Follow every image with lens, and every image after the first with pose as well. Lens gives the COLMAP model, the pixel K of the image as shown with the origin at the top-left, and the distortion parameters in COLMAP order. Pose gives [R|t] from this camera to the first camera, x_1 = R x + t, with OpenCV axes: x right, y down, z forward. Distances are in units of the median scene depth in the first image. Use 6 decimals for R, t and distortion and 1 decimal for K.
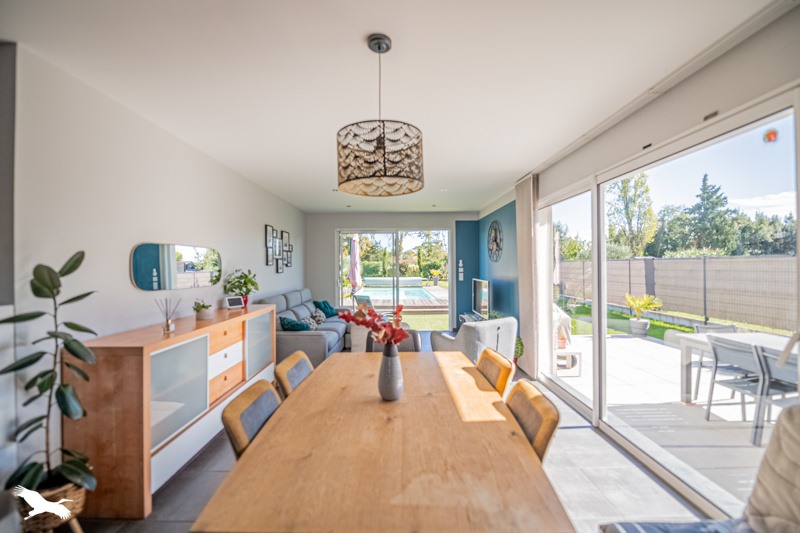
lens RADIAL K [[358.2, 0, 403.5], [0, 358.2, 265.6], [0, 0, 1]] dist [0.080100, 0.000032]
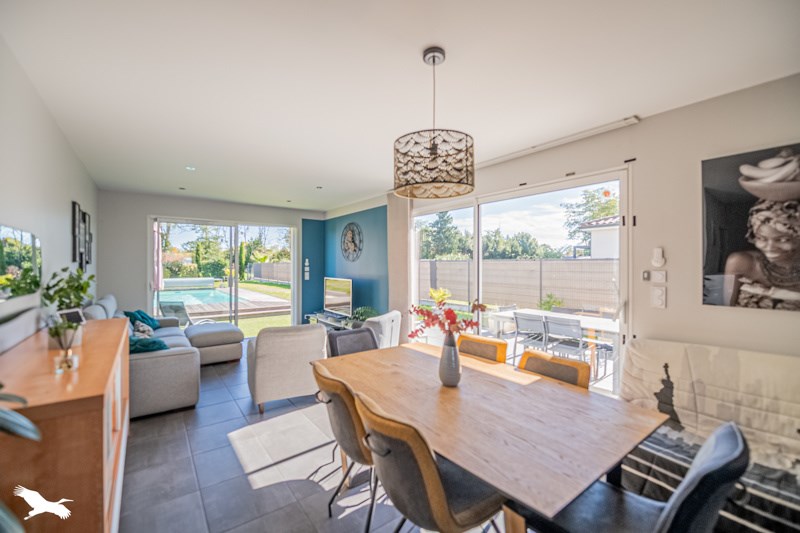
lens RADIAL K [[358.2, 0, 403.5], [0, 358.2, 265.6], [0, 0, 1]] dist [0.080100, 0.000032]
pose [[0.822957, 0.006404, 0.568068, -0.185699], [-0.007184, 0.999974, -0.000866, 0.001558], [-0.568058, -0.003368, 0.822981, 0.032519]]
